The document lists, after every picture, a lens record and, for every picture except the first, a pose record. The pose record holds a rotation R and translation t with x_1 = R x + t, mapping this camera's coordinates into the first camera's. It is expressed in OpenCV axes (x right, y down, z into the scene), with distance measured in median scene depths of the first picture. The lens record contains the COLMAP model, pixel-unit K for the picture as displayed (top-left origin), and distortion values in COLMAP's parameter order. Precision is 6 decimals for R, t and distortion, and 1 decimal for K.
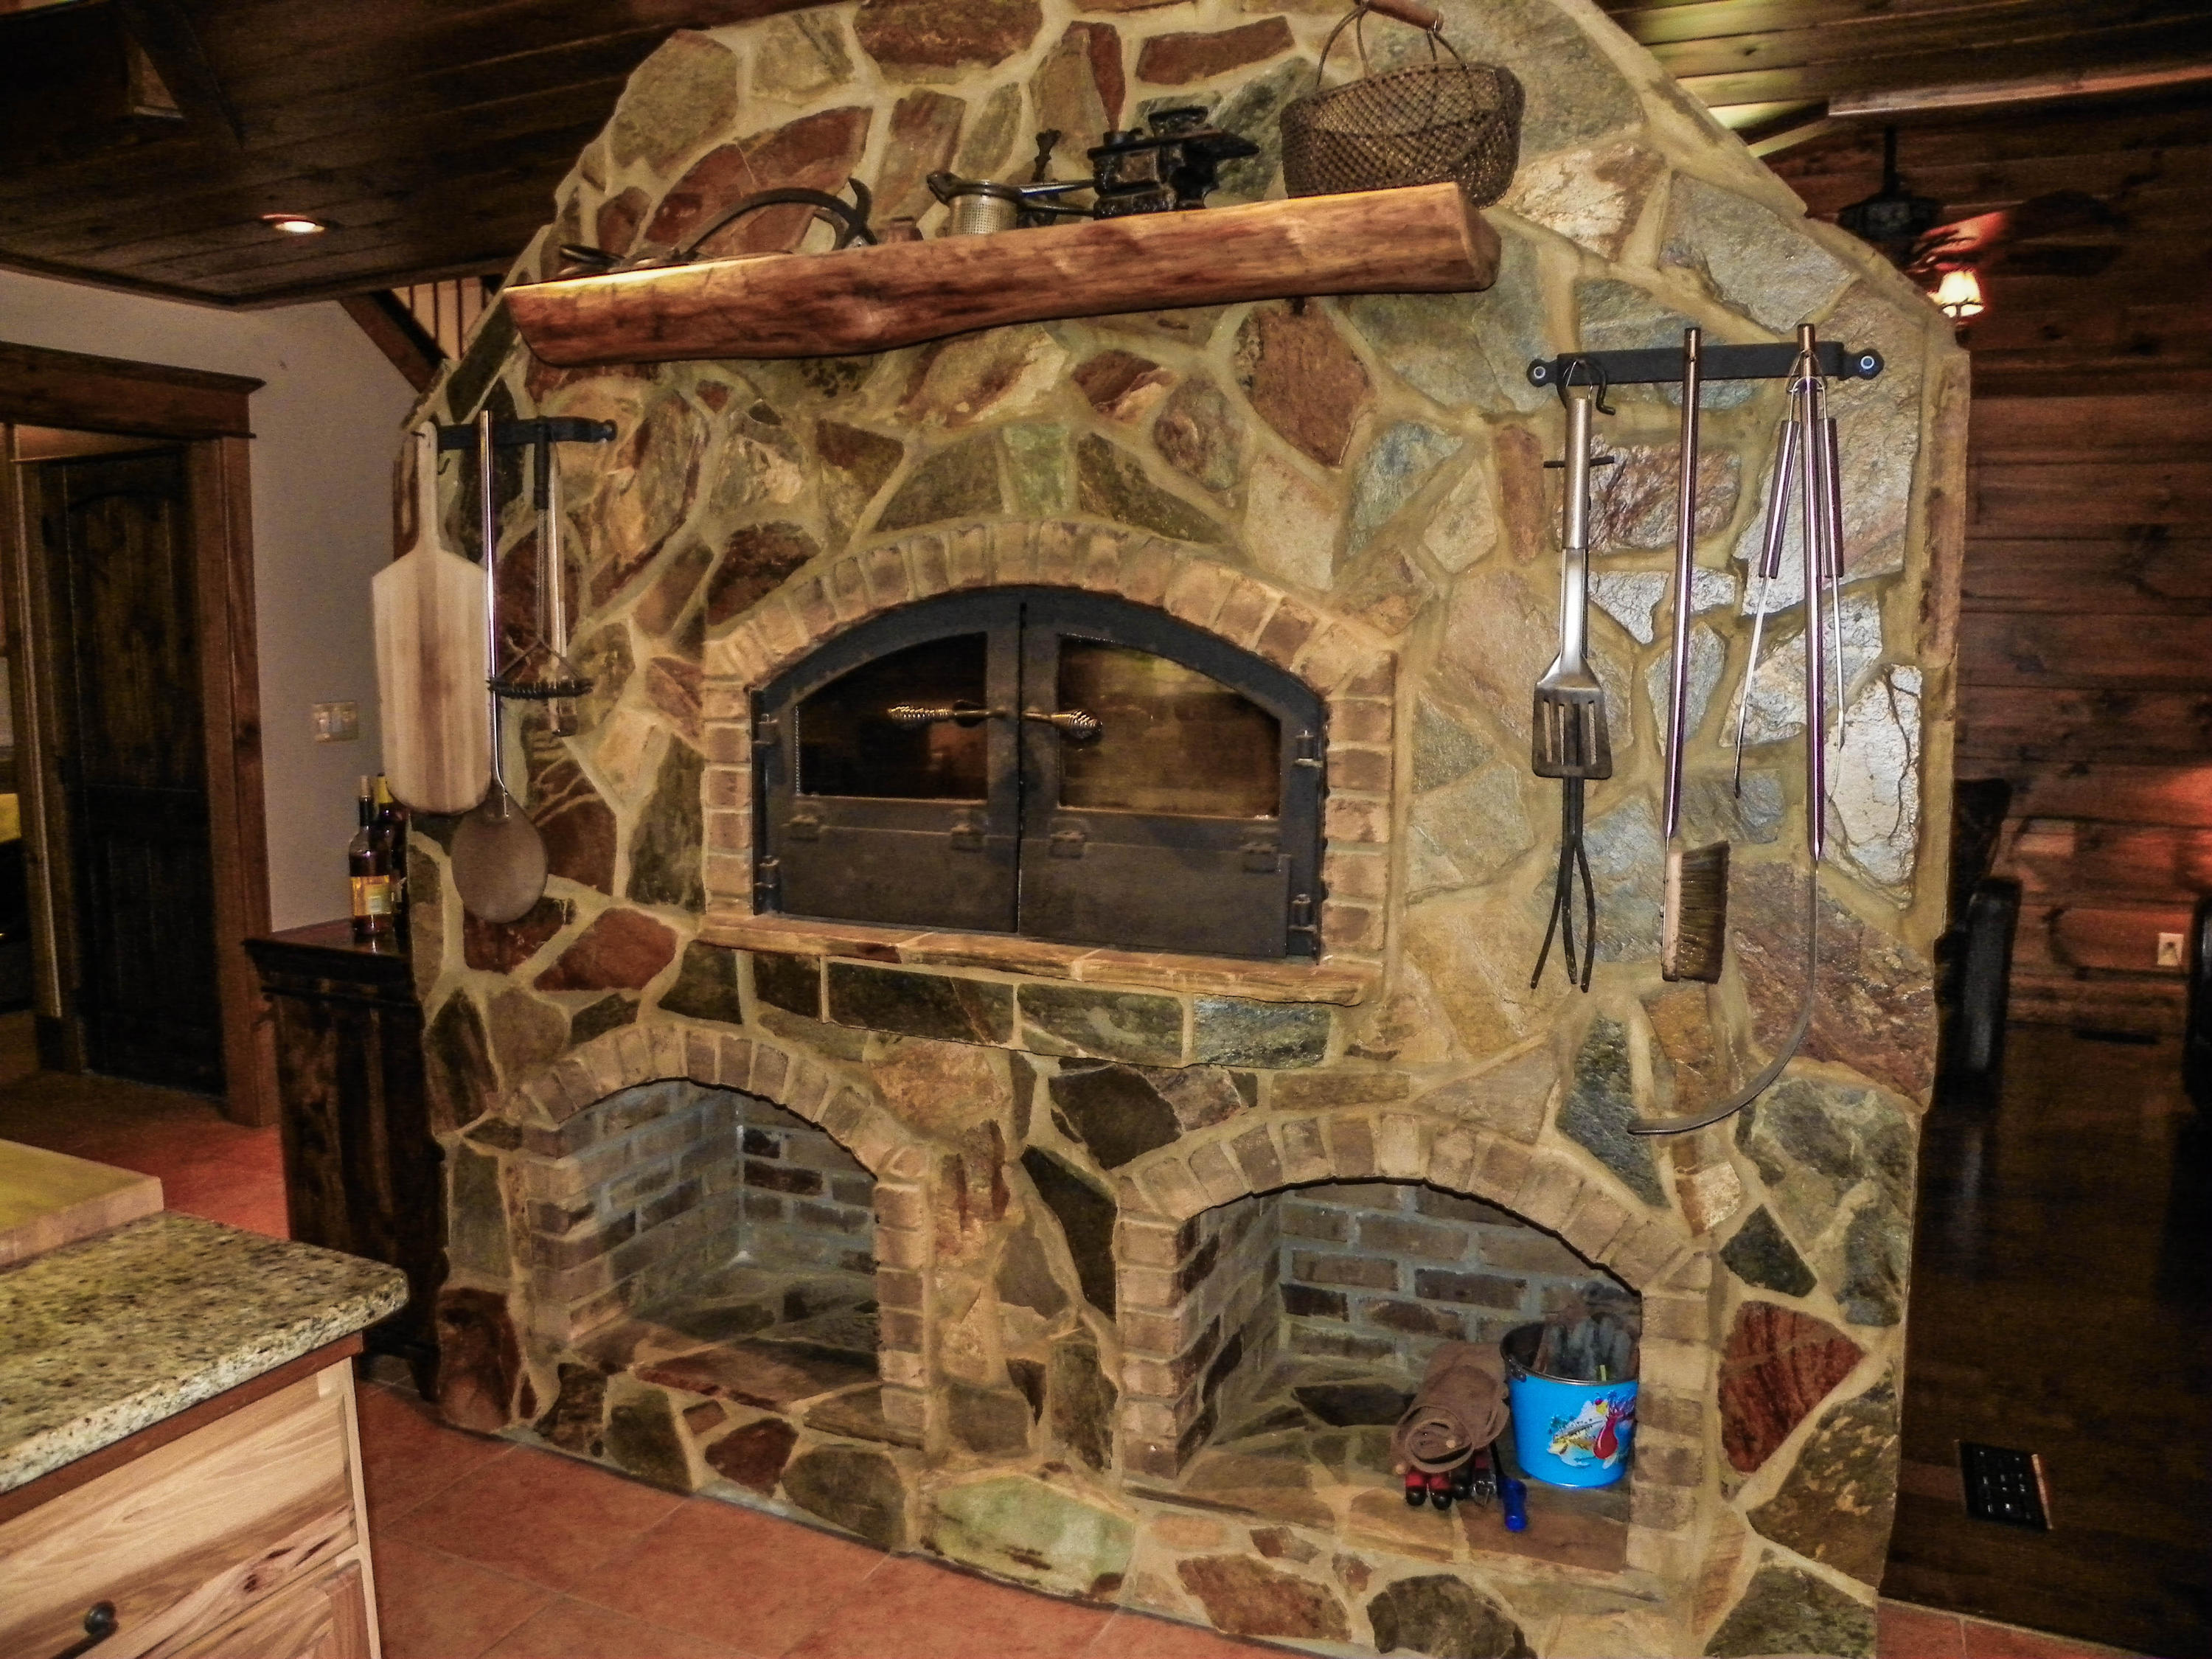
lens RADIAL K [[1668.0, 0, 1109.1], [0, 1668.0, 833.7], [0, 0, 1]] dist [-0.131711, 0.069727]
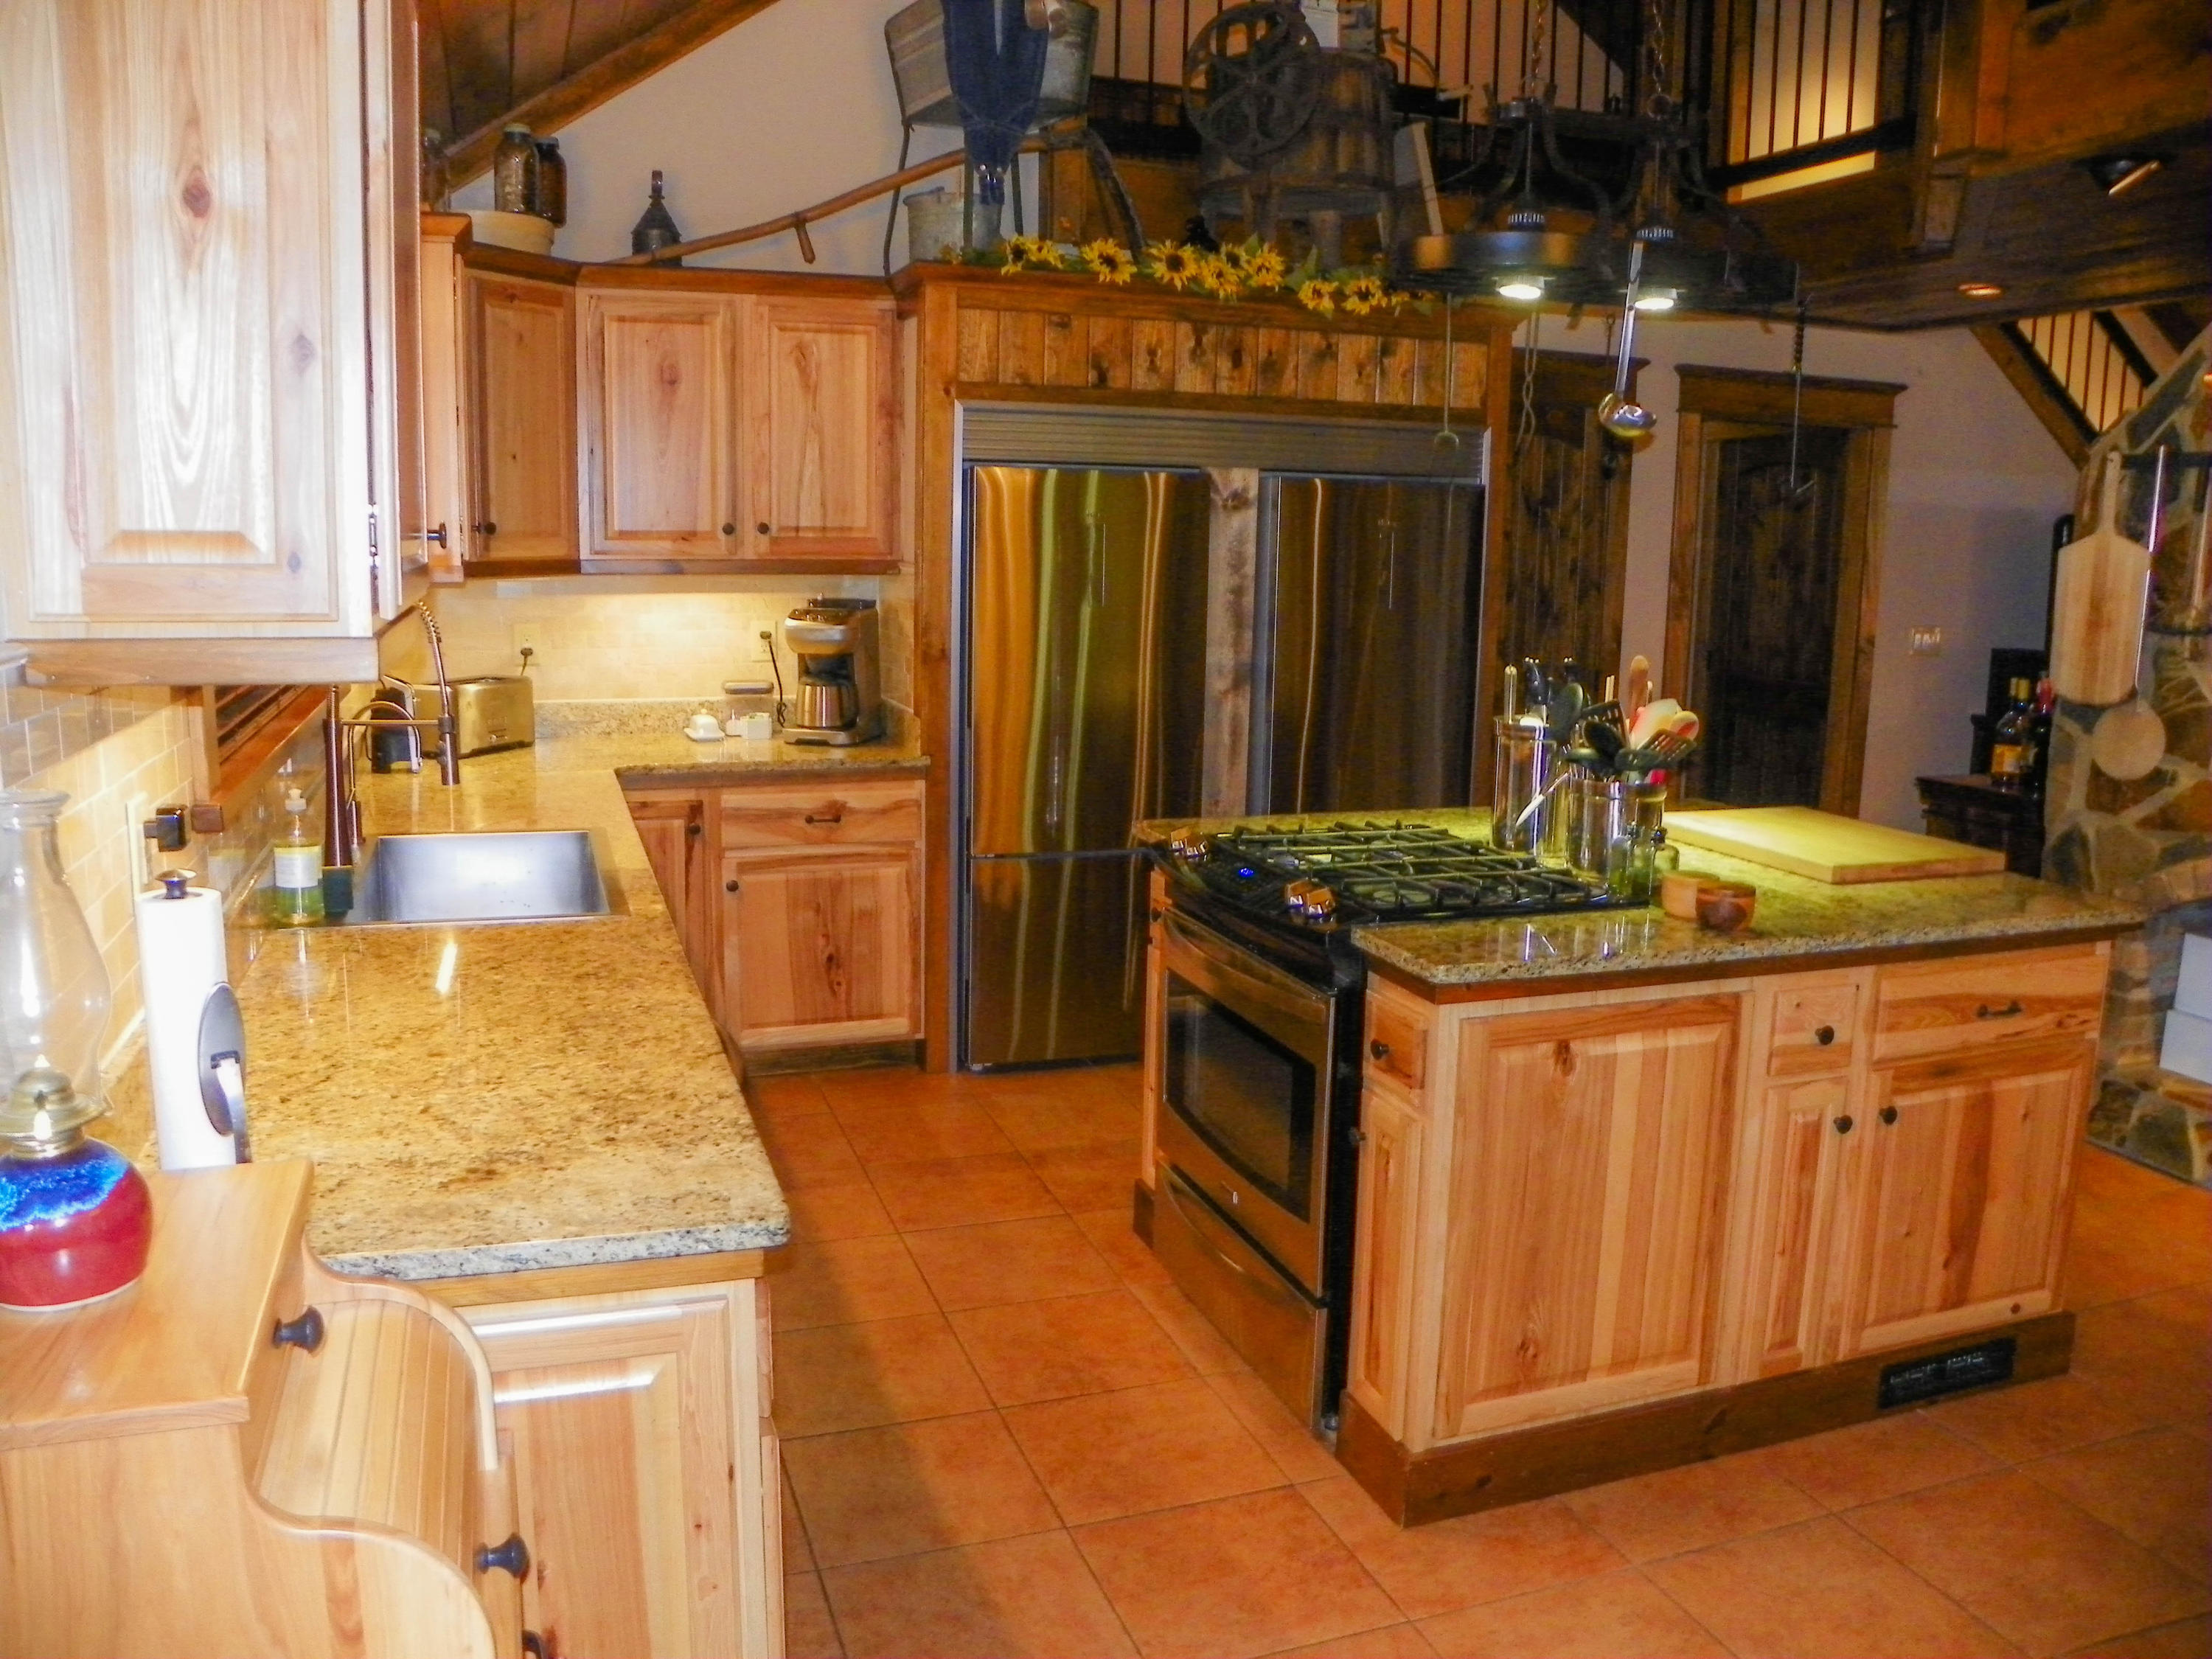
lens RADIAL K [[1668.0, 0, 1092.0], [0, 1668.0, 832.7], [0, 0, 1]] dist [-0.131711, 0.069727]
pose [[0.681571, 0.139146, -0.718401, 0.051296], [-0.106055, 0.990172, 0.091167, 0.068045], [0.724026, 0.014053, 0.689630, -0.715675]]
